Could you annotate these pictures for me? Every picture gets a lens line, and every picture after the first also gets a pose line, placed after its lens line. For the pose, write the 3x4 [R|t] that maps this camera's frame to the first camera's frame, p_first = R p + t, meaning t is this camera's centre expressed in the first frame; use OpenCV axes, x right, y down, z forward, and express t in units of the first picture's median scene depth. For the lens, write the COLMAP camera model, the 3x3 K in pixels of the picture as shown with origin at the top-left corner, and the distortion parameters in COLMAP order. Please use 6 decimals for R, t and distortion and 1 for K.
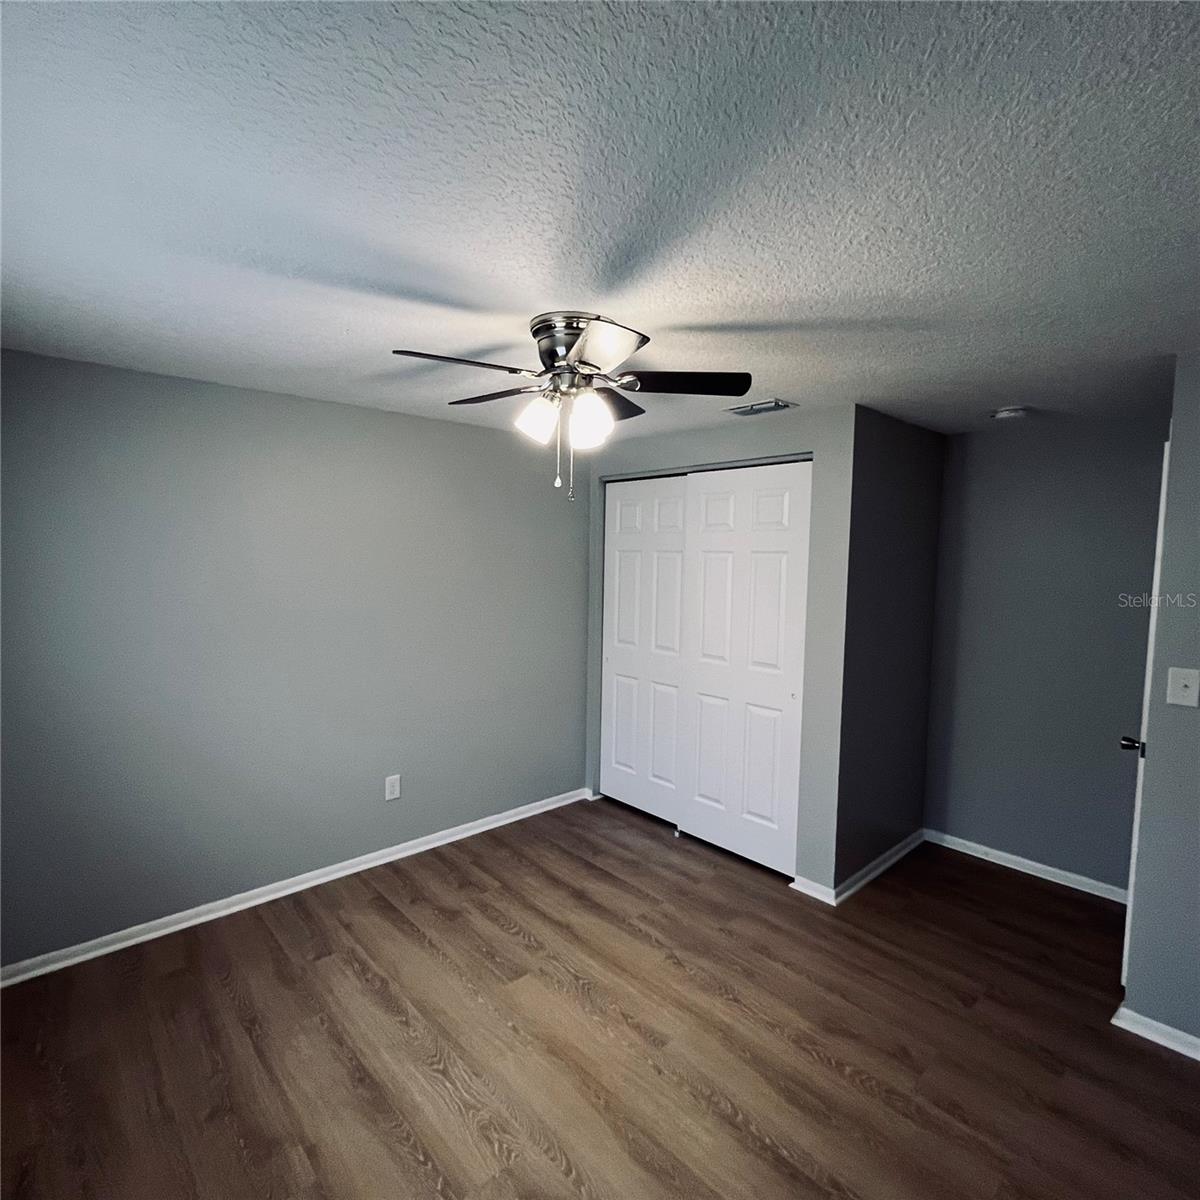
lens RADIAL K [[648.8, 0, 599.2], [0, 648.8, 598.9], [0, 0, 1]] dist [-0.002555, -0.000413]
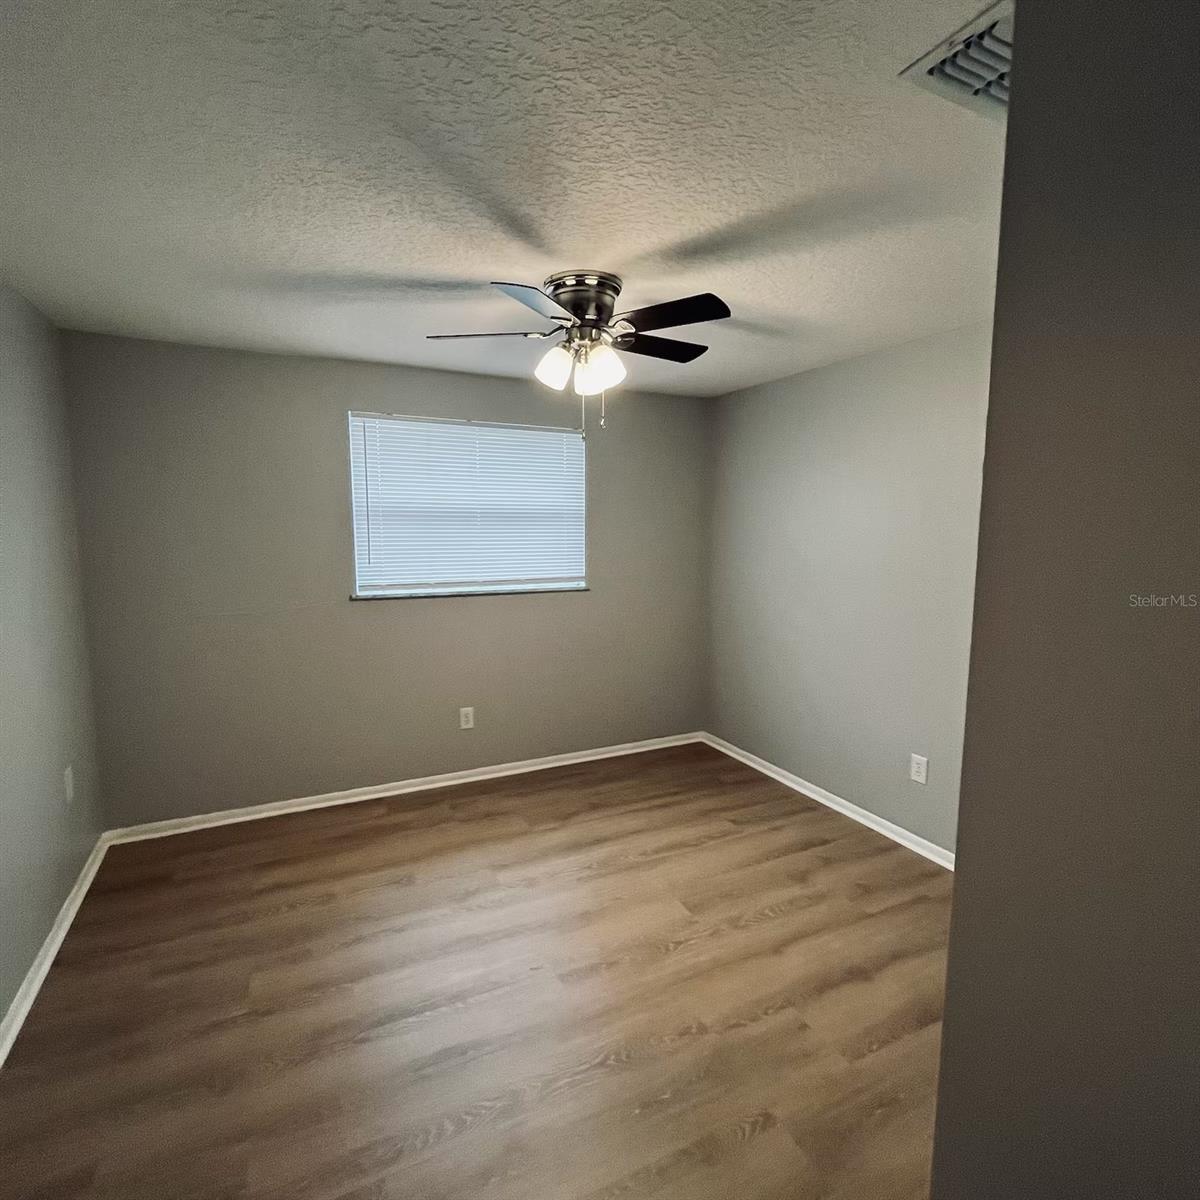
lens RADIAL K [[648.8, 0, 599.2], [0, 648.8, 598.9], [0, 0, 1]] dist [-0.002555, -0.000413]
pose [[-0.279871, 0.096447, -0.955181, 0.795805], [-0.078464, 0.989314, 0.122884, -0.013033], [0.956826, 0.109339, -0.269313, 1.024967]]
